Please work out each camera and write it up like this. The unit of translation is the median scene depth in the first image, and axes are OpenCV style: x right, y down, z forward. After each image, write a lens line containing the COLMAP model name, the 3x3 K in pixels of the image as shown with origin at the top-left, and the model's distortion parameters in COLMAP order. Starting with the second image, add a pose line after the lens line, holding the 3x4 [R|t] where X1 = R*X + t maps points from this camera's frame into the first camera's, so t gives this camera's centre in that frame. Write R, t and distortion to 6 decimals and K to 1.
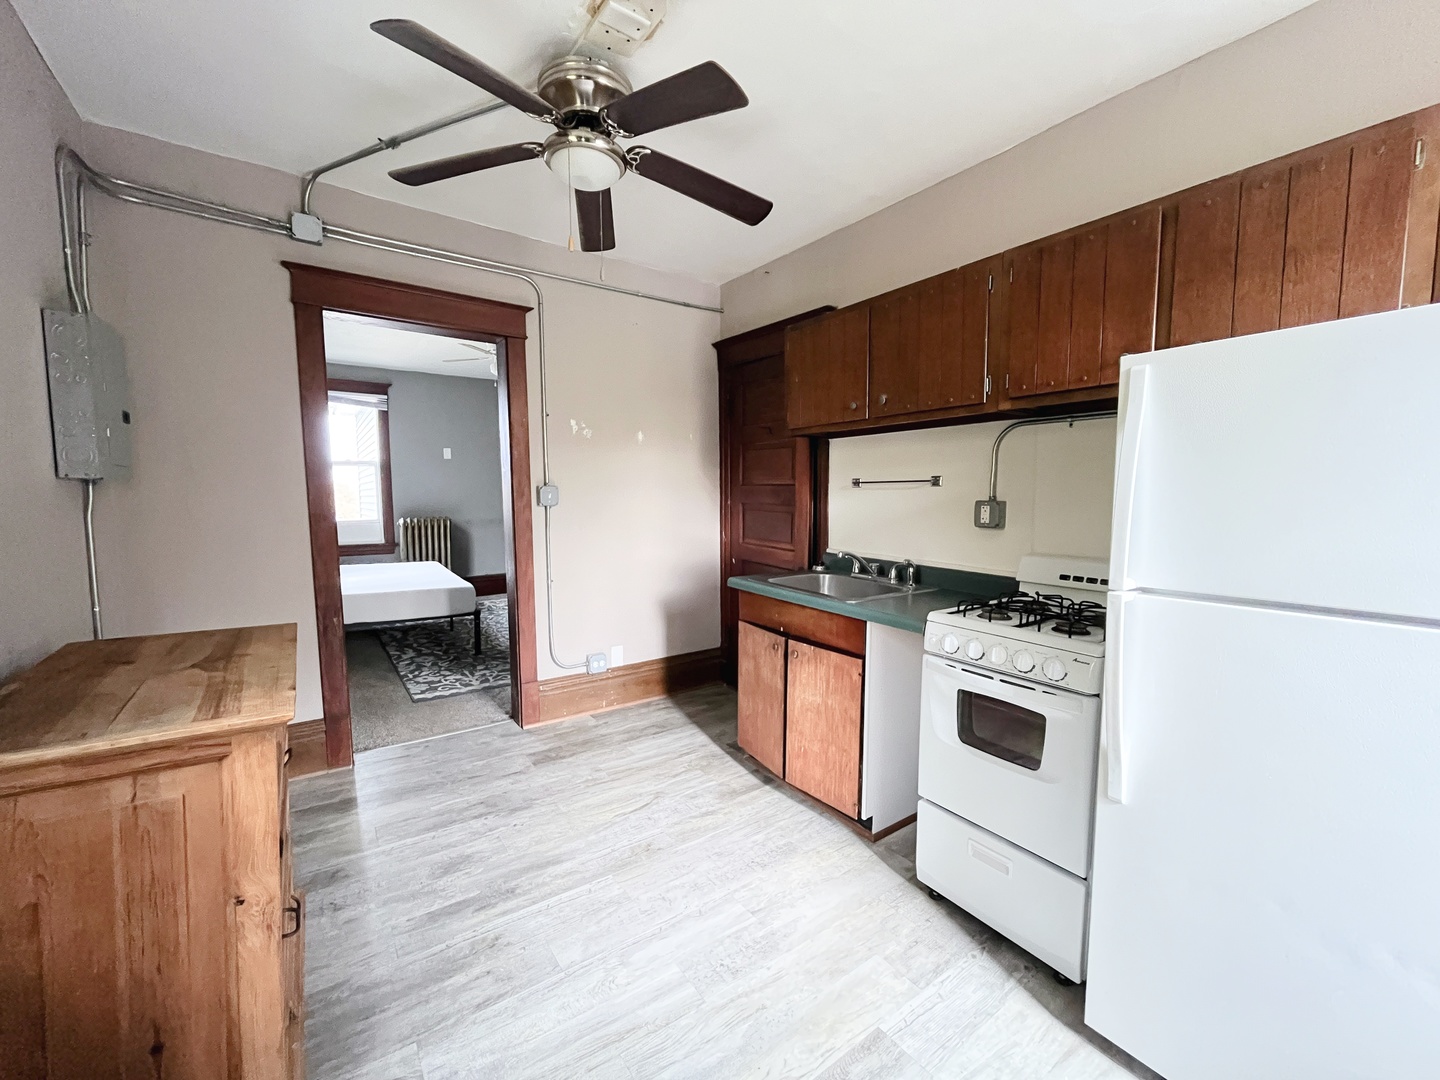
lens RADIAL K [[586.9, 0, 716.7], [0, 586.9, 540.5], [0, 0, 1]] dist [-0.009294, 0.001132]
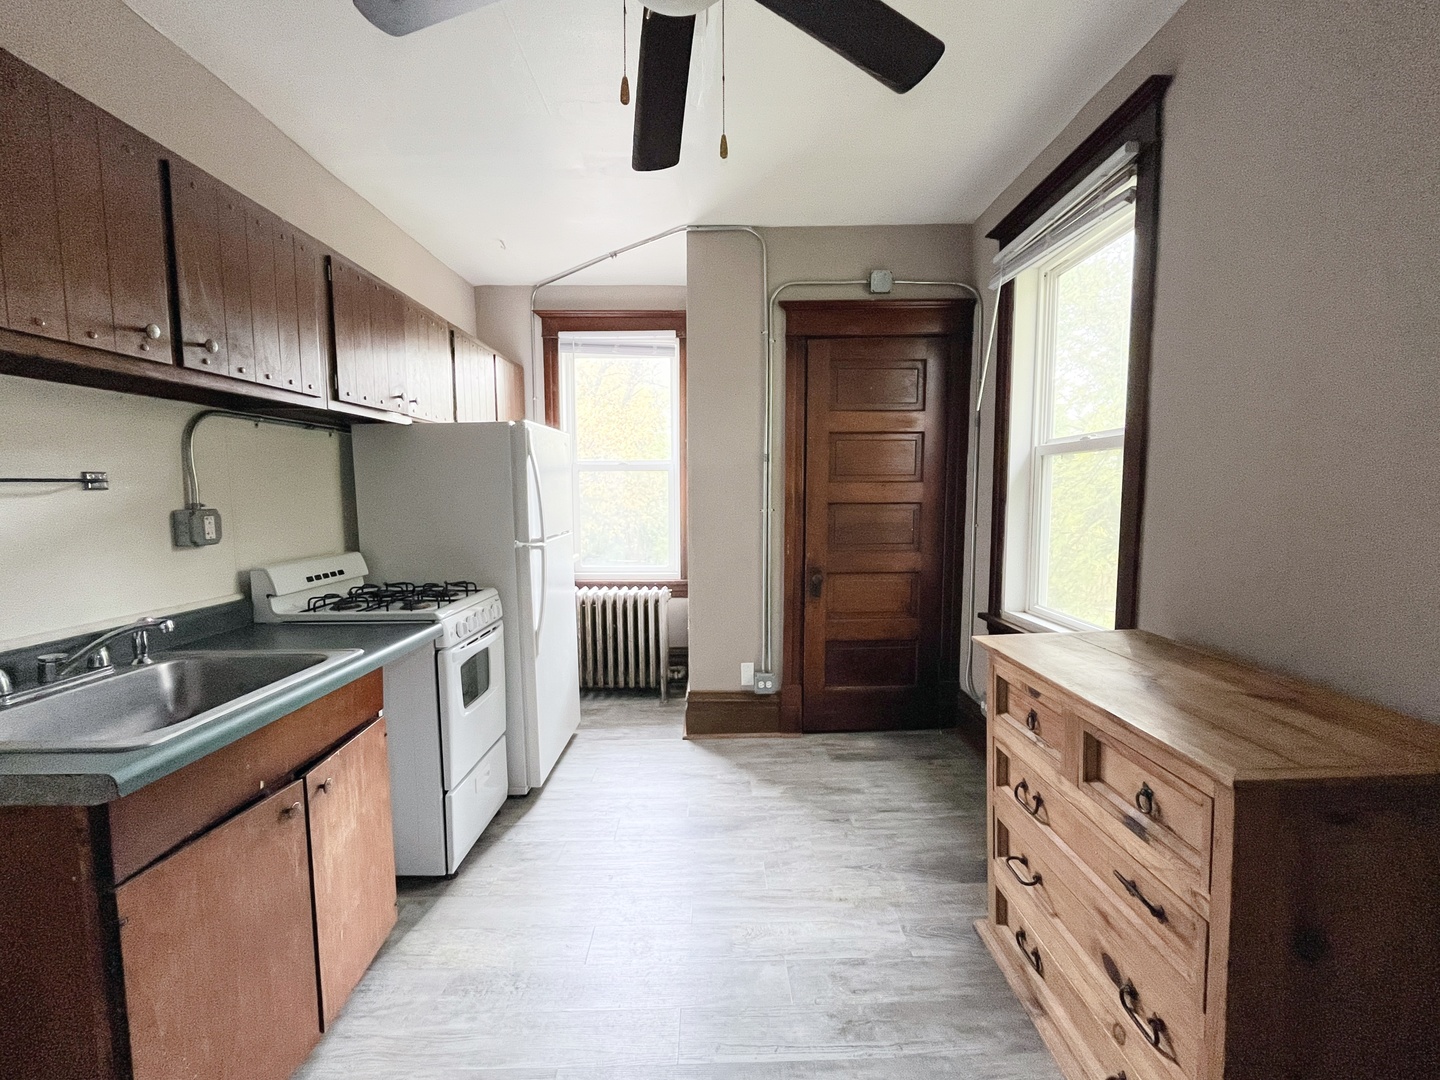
lens RADIAL K [[586.9, 0, 722.7], [0, 586.9, 534.9], [0, 0, 1]] dist [-0.009294, 0.001132]
pose [[-0.818503, -0.042327, 0.572941, -0.531661], [0.054983, 0.986933, 0.151460, -0.118257], [-0.571865, 0.155473, -0.805480, 1.290996]]
